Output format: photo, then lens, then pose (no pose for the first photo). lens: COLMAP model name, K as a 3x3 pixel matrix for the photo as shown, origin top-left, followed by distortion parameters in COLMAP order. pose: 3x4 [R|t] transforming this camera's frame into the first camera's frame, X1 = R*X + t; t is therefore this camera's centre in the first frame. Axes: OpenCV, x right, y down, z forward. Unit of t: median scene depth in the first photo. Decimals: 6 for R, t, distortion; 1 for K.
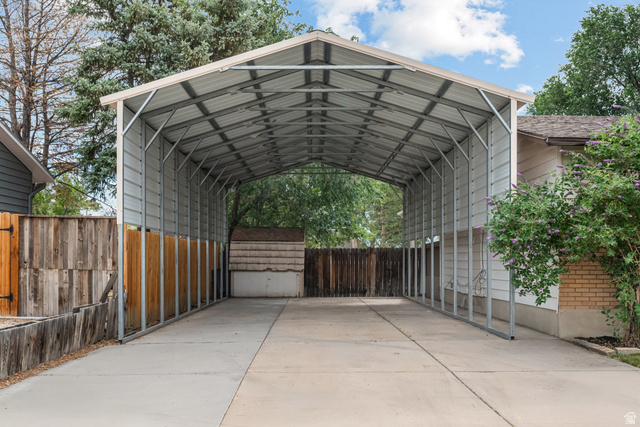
lens RADIAL K [[554.3, 0, 321.9], [0, 554.3, 212.0], [0, 0, 1]] dist [0.005860, -0.000075]
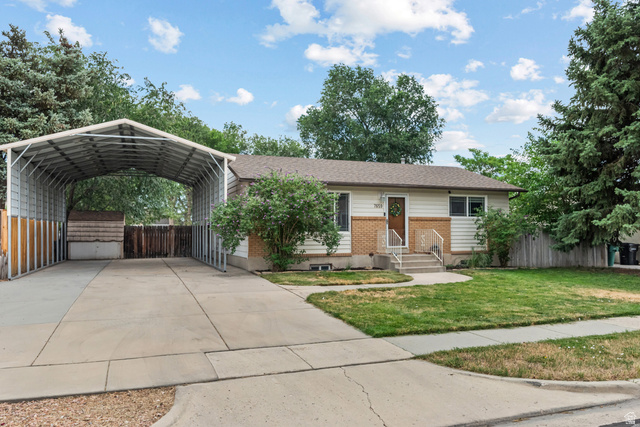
lens RADIAL K [[477.5, 0, 317.8], [0, 477.5, 217.4], [0, 0, 1]] dist [-0.009906, 0.015050]
pose [[0.942436, 0.007700, 0.334297, 0.030288], [-0.026478, 0.998314, 0.051650, -0.035936], [-0.333336, -0.057529, 0.941051, -0.362790]]
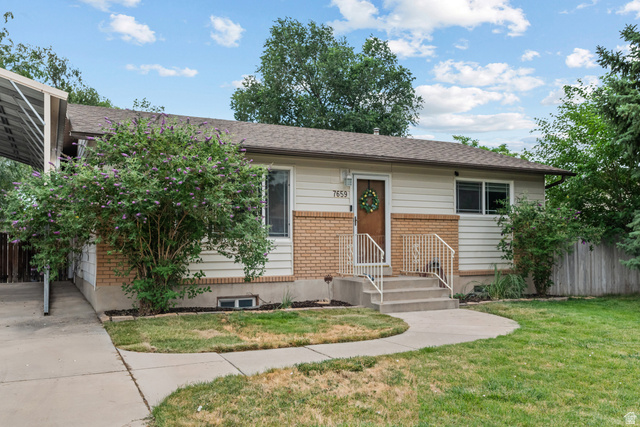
lens RADIAL K [[554.3, 0, 323.6], [0, 554.3, 215.7], [0, 0, 1]] dist [0.005860, -0.000075]
pose [[0.902756, 0.019031, 0.429731, 0.162315], [-0.032665, 0.999169, 0.024371, -0.004137], [-0.428910, -0.036039, 0.902628, -0.091615]]
